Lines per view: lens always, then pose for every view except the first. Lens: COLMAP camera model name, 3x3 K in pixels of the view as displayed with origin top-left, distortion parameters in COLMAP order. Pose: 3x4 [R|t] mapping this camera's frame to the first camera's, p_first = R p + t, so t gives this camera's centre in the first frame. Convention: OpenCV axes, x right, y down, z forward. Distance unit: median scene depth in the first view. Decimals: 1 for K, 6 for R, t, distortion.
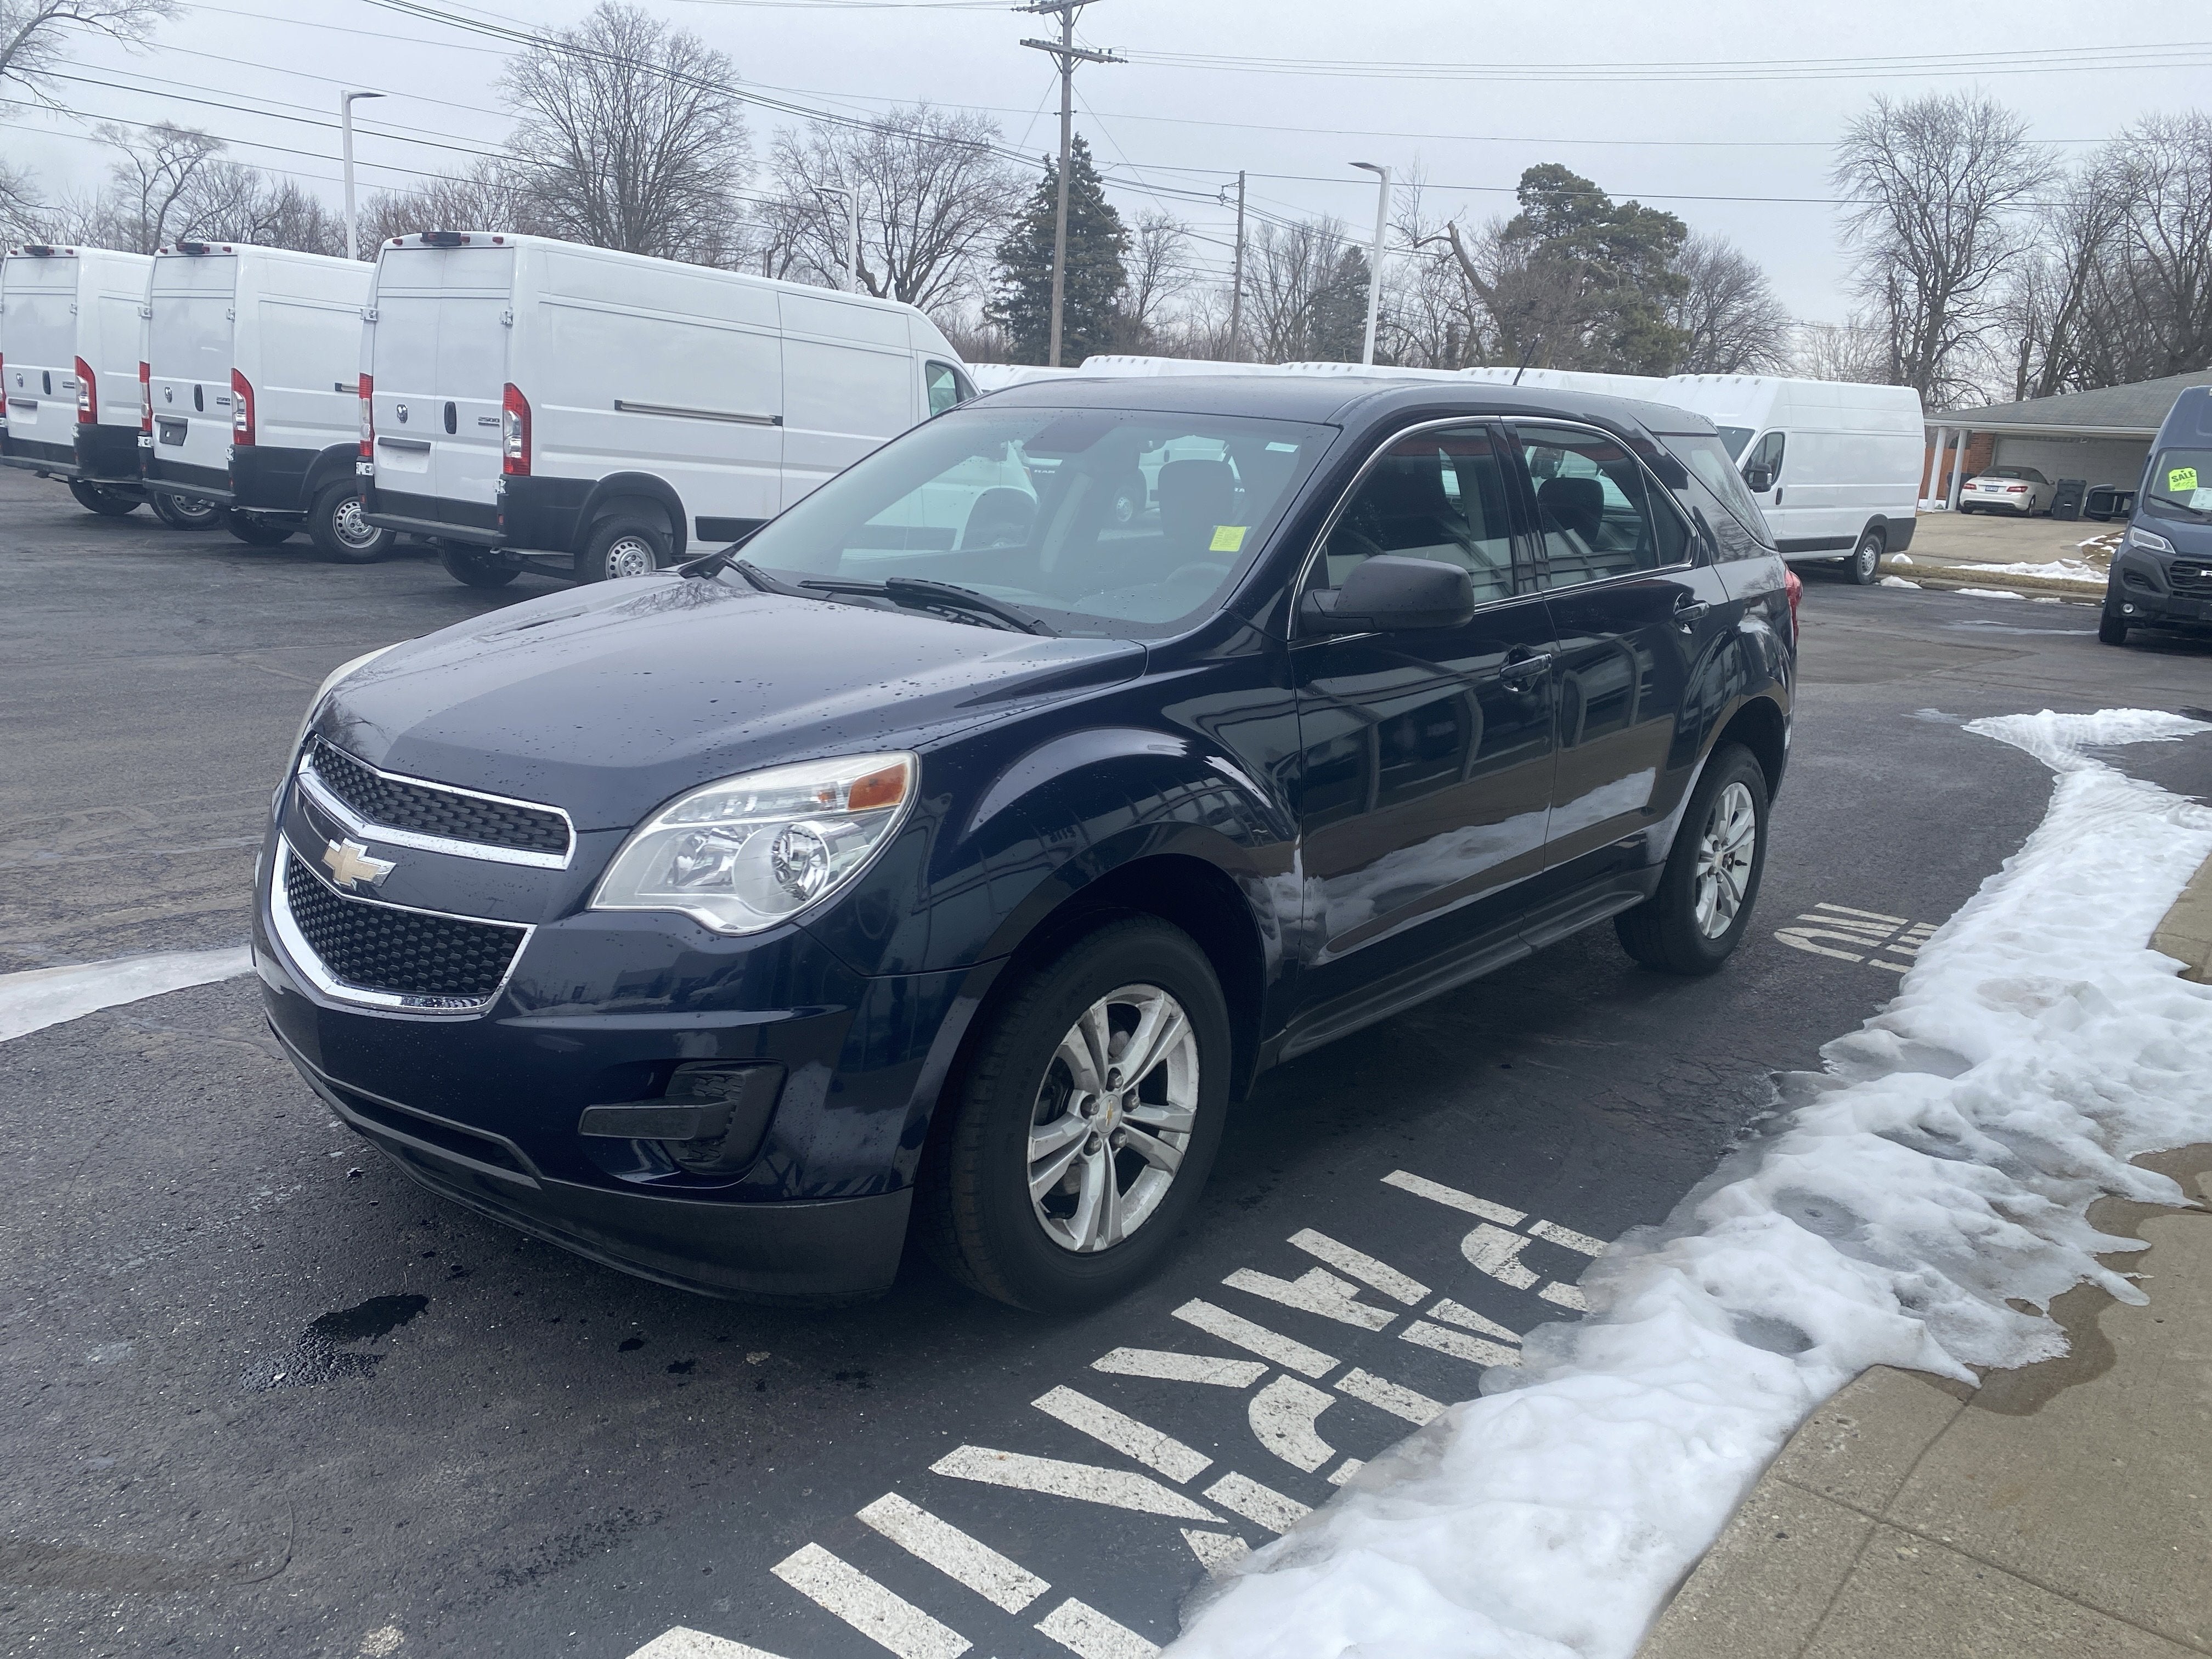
lens RADIAL K [[1700.4, 0, 1080.7], [0, 1700.4, 824.6], [0, 0, 1]] dist [0.025360, -0.015208]
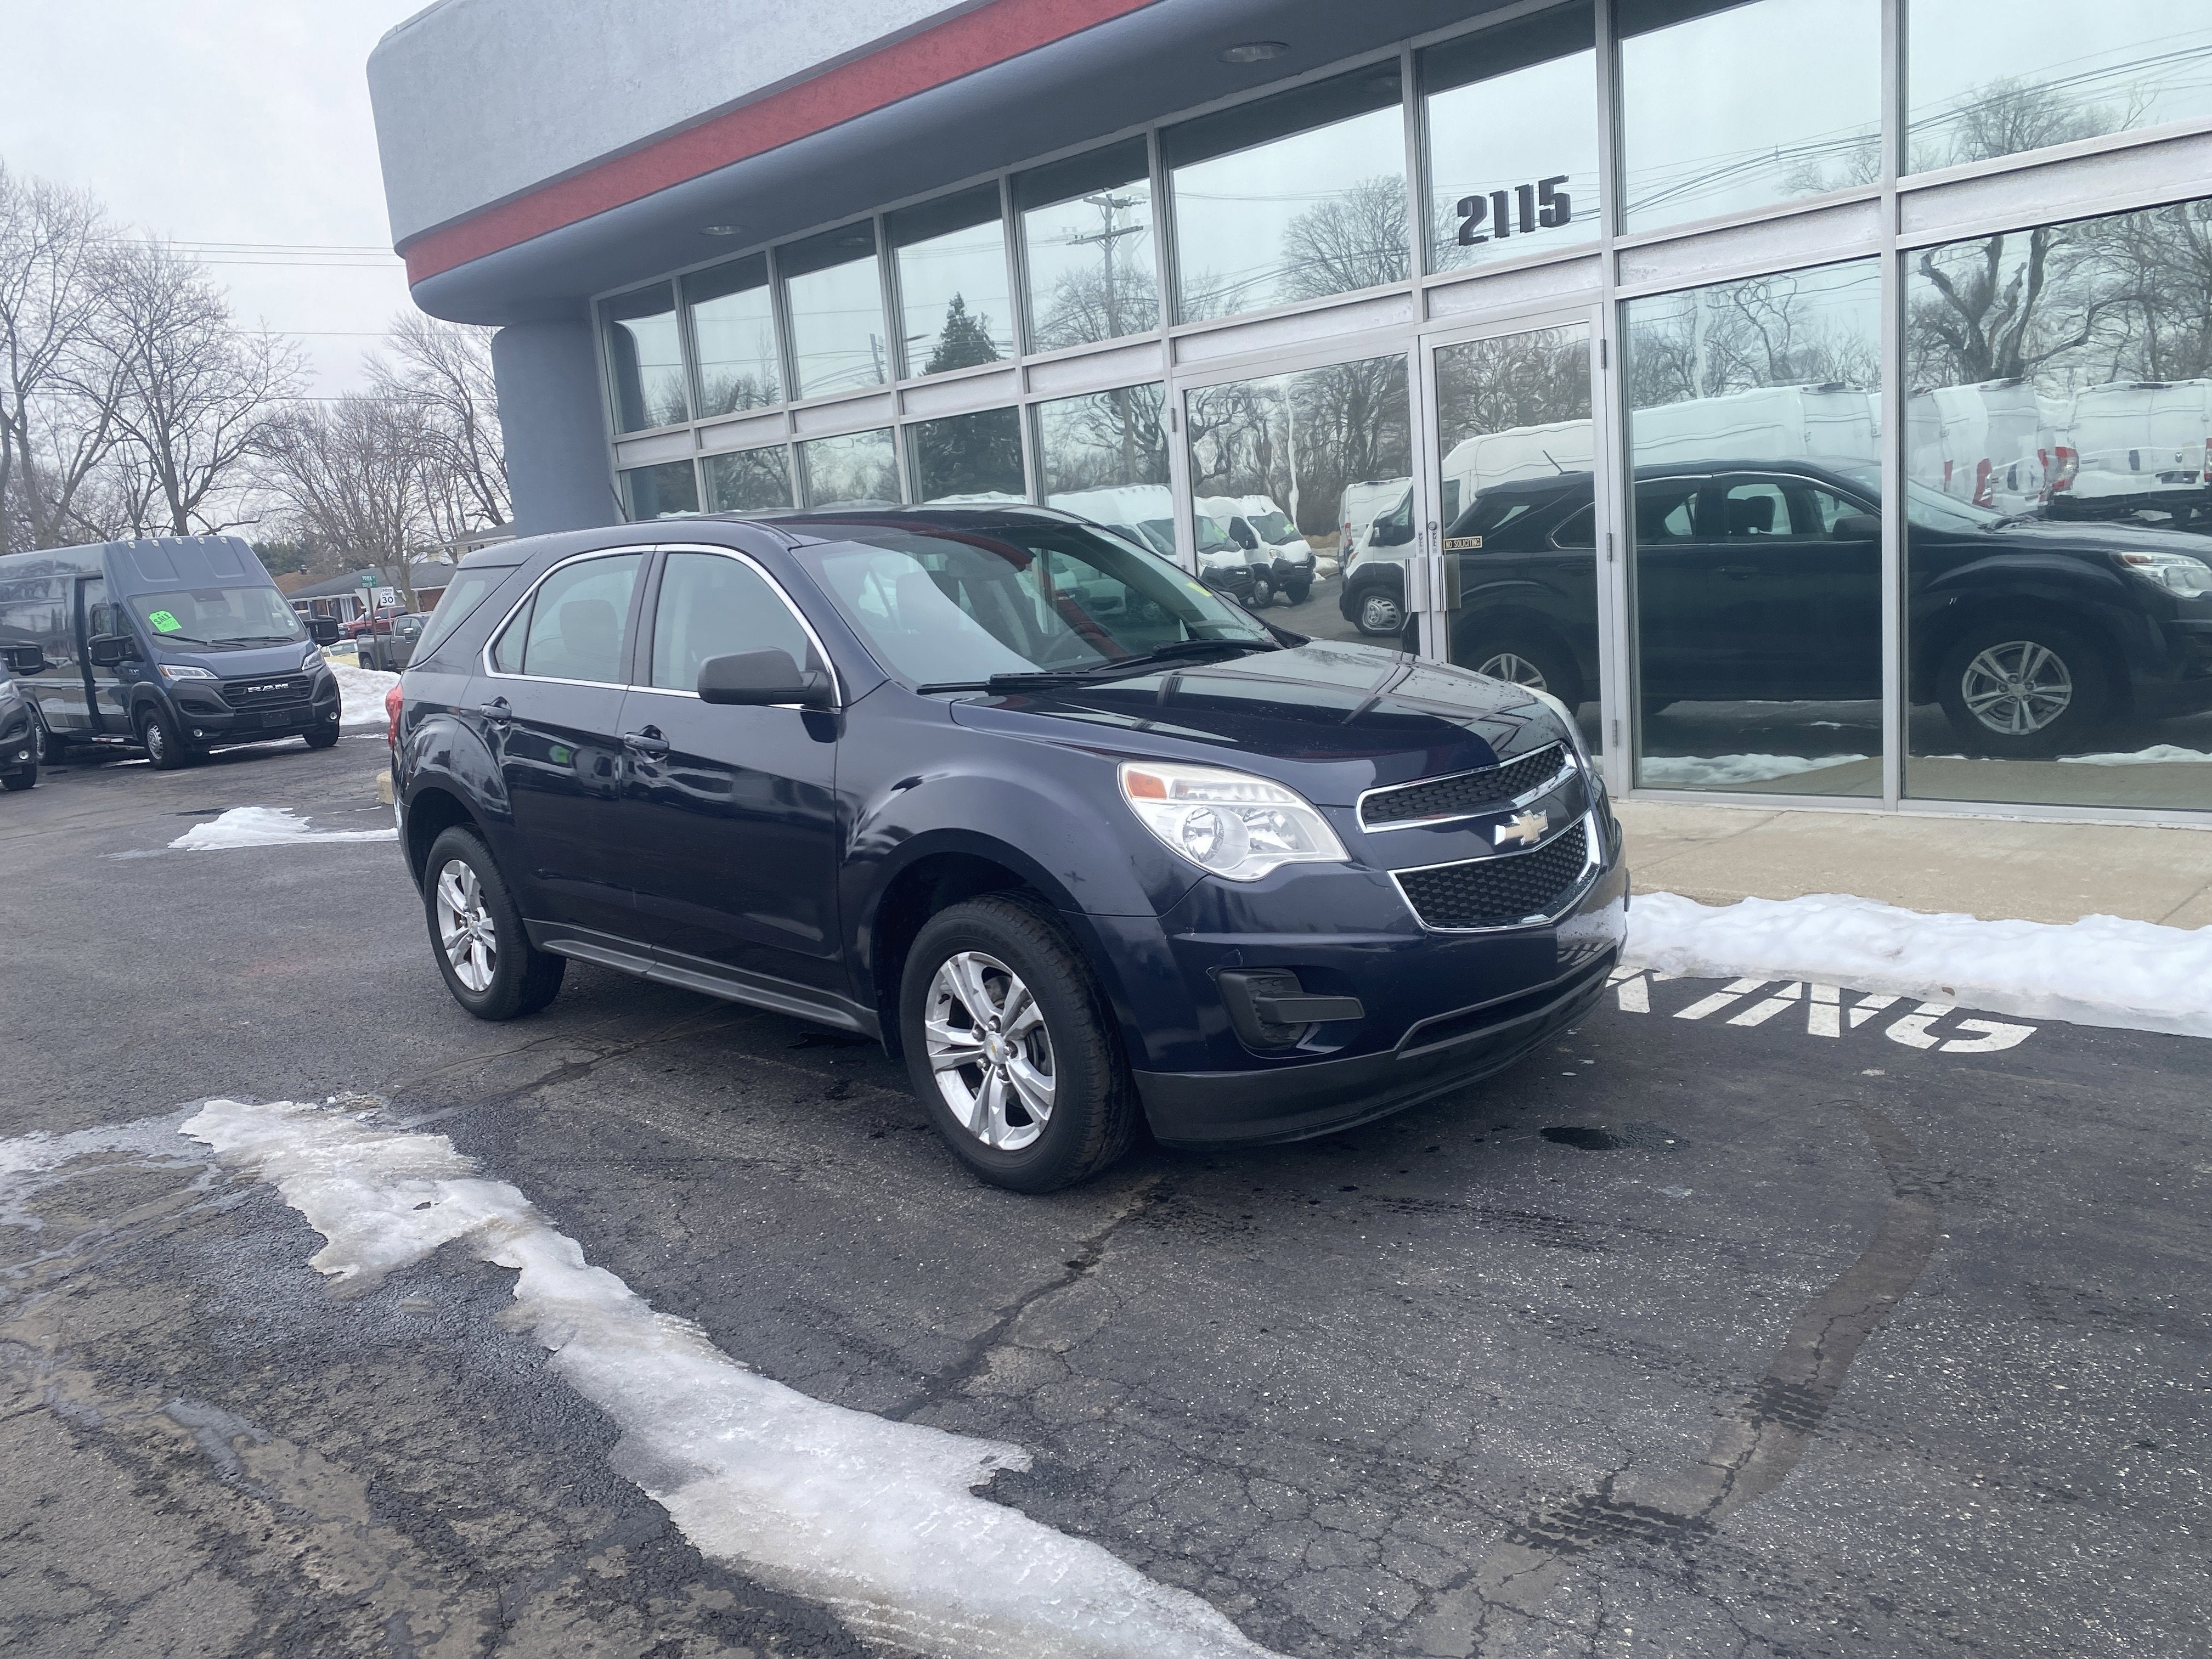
lens RADIAL K [[1700.4, 0, 1098.4], [0, 1700.4, 826.3], [0, 0, 1]] dist [0.025360, -0.015208]
pose [[0.092034, -0.221958, 0.970703, -1.240277], [0.312309, 0.932086, 0.183518, -0.234979], [-0.945512, 0.286270, 0.155103, 0.761887]]
